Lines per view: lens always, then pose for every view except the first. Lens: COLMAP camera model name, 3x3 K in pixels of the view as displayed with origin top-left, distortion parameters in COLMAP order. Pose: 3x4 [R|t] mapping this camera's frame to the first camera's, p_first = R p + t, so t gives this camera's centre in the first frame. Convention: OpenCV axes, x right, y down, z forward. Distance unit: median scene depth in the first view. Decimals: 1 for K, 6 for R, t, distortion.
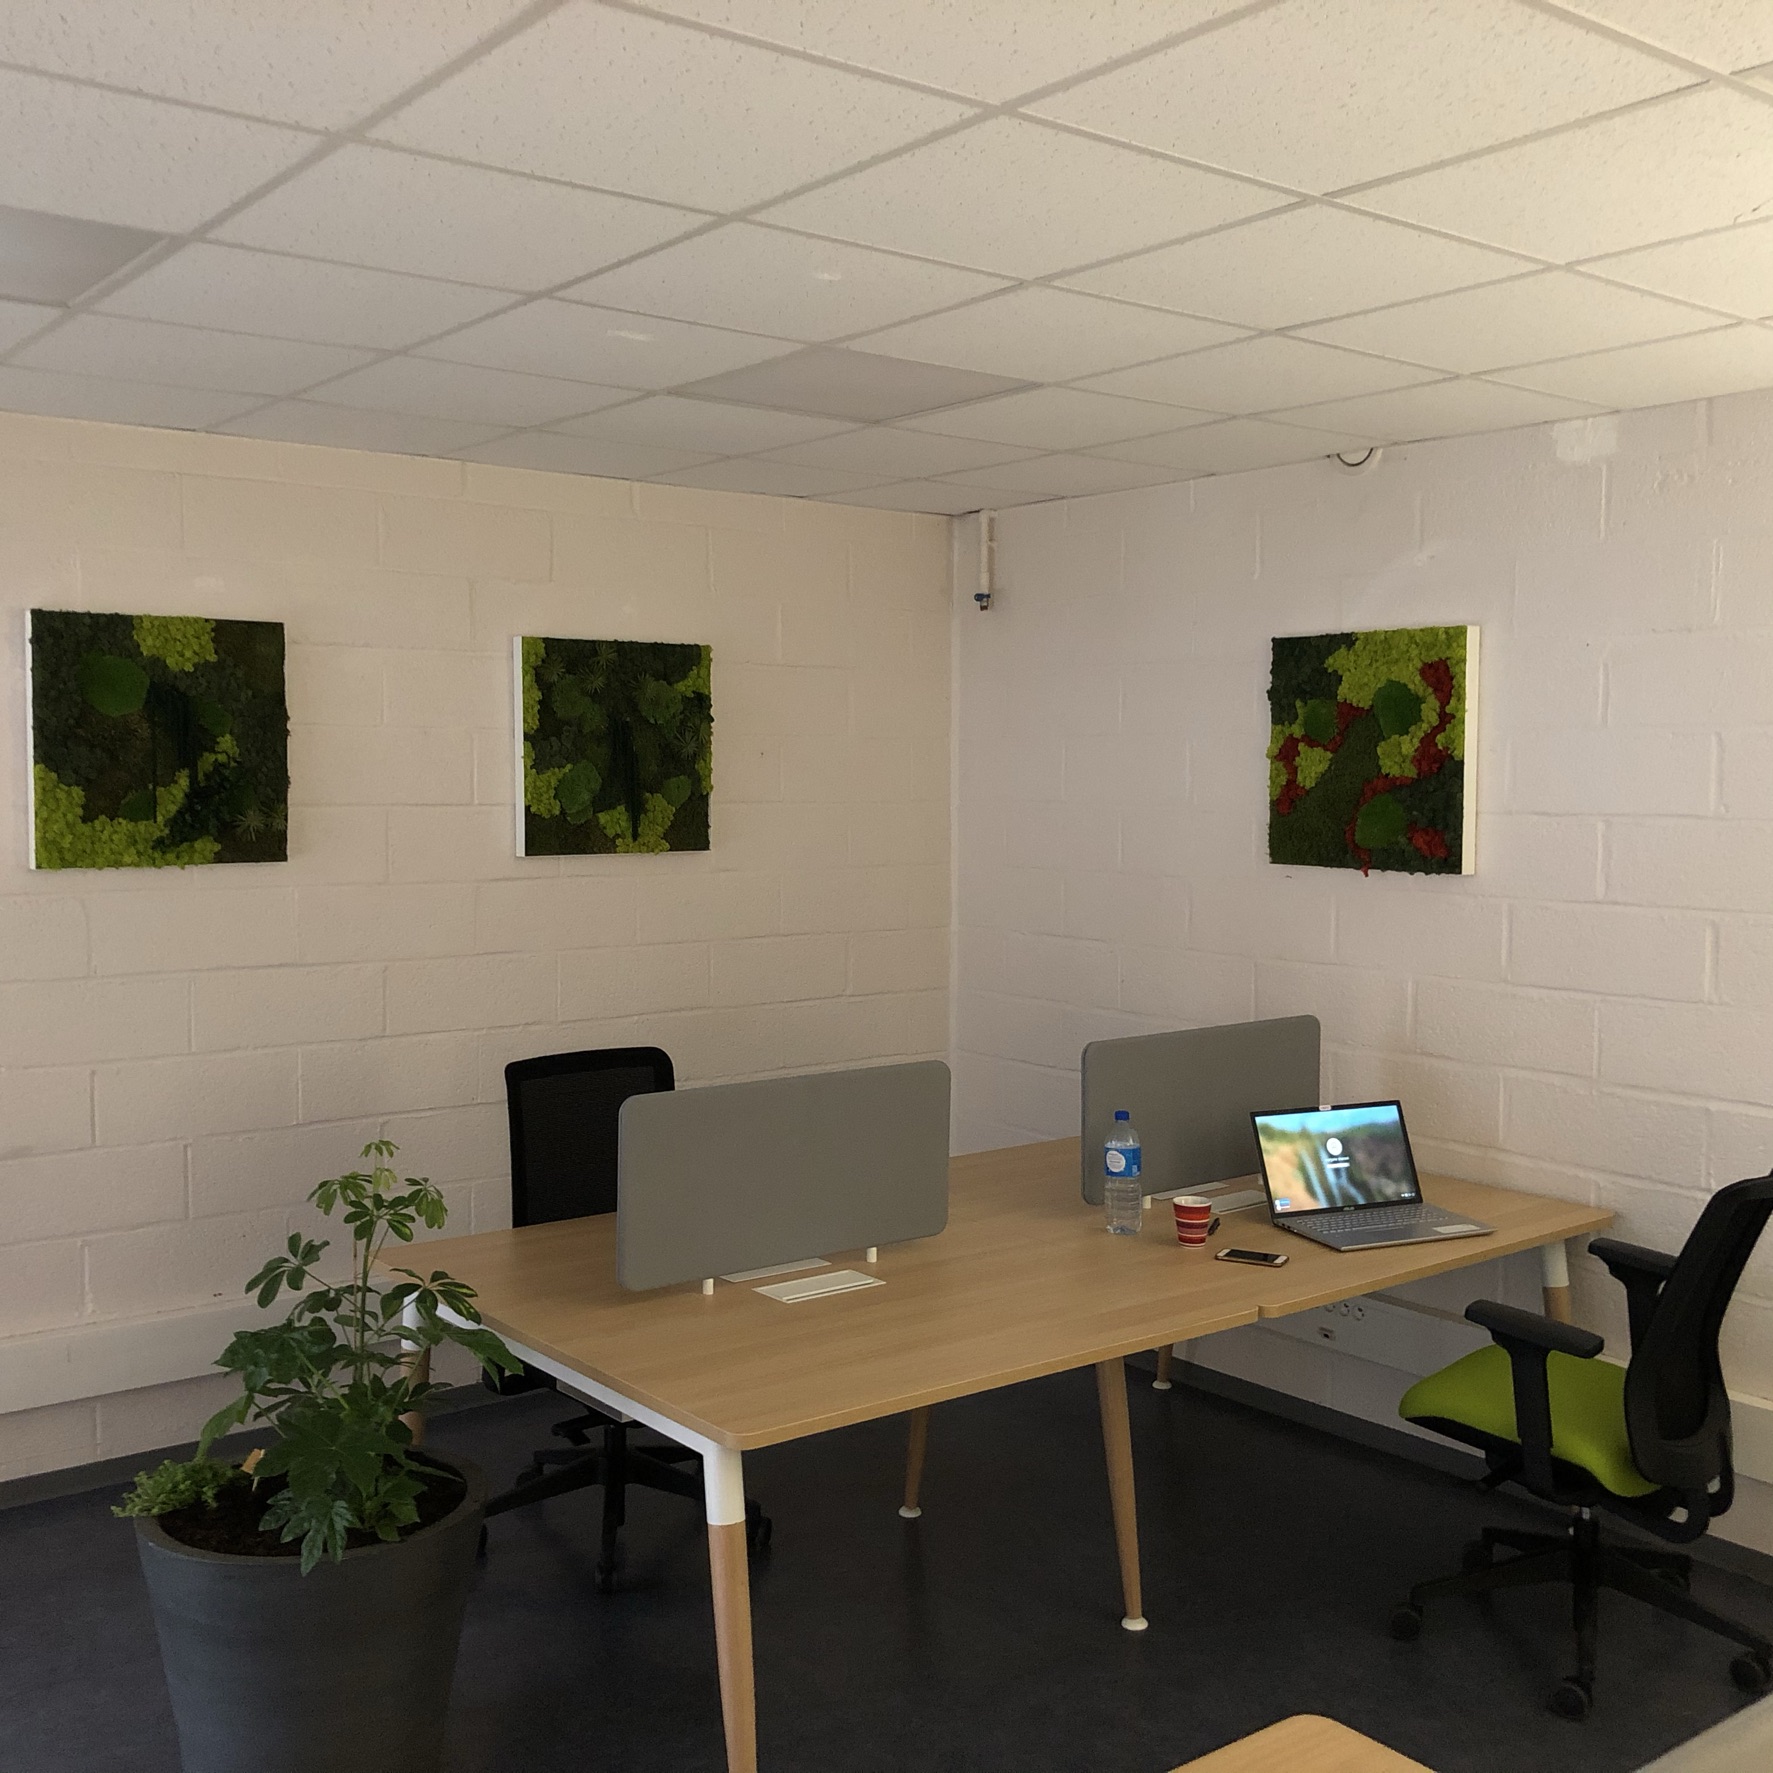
lens RADIAL K [[1930.3, 0, 886.5], [0, 1930.3, 886.5], [0, 0, 1]] dist [0.012147, 0.001320]
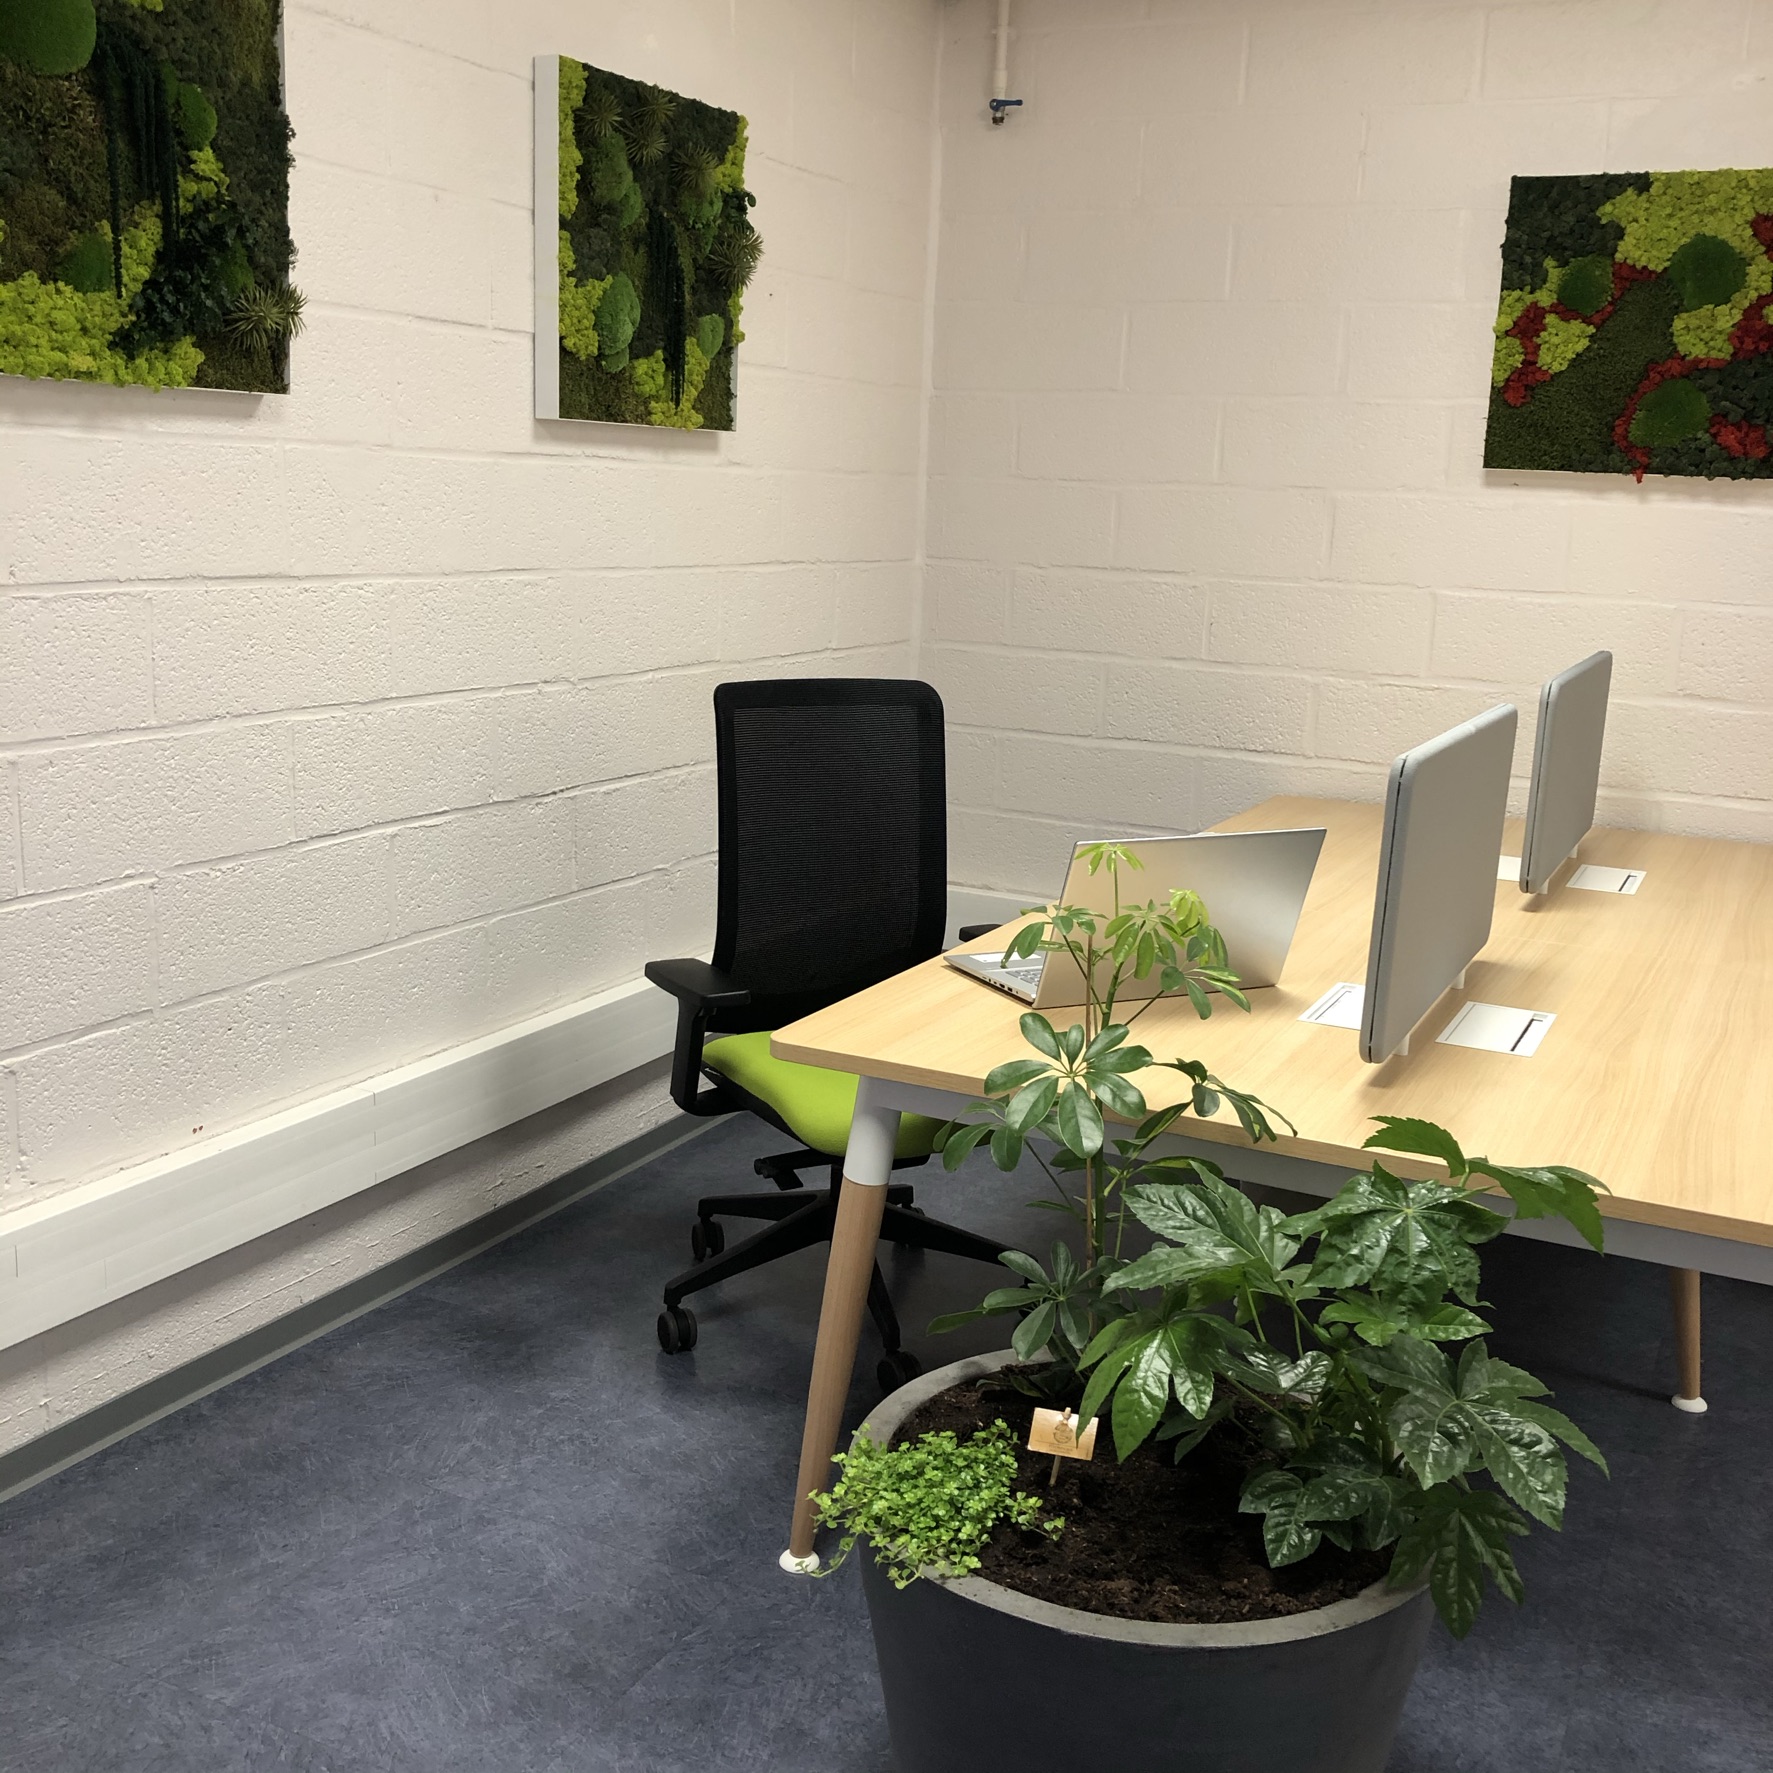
lens RADIAL K [[2010.5, 0, 886.5], [0, 2010.5, 886.5], [0, 0, 1]] dist [-0.007025, 0.013941]
pose [[0.888389, -0.057597, 0.455463, -0.423010], [-0.007227, 0.990221, 0.139318, 0.046737], [-0.459034, -0.127060, 0.879286, 0.364417]]
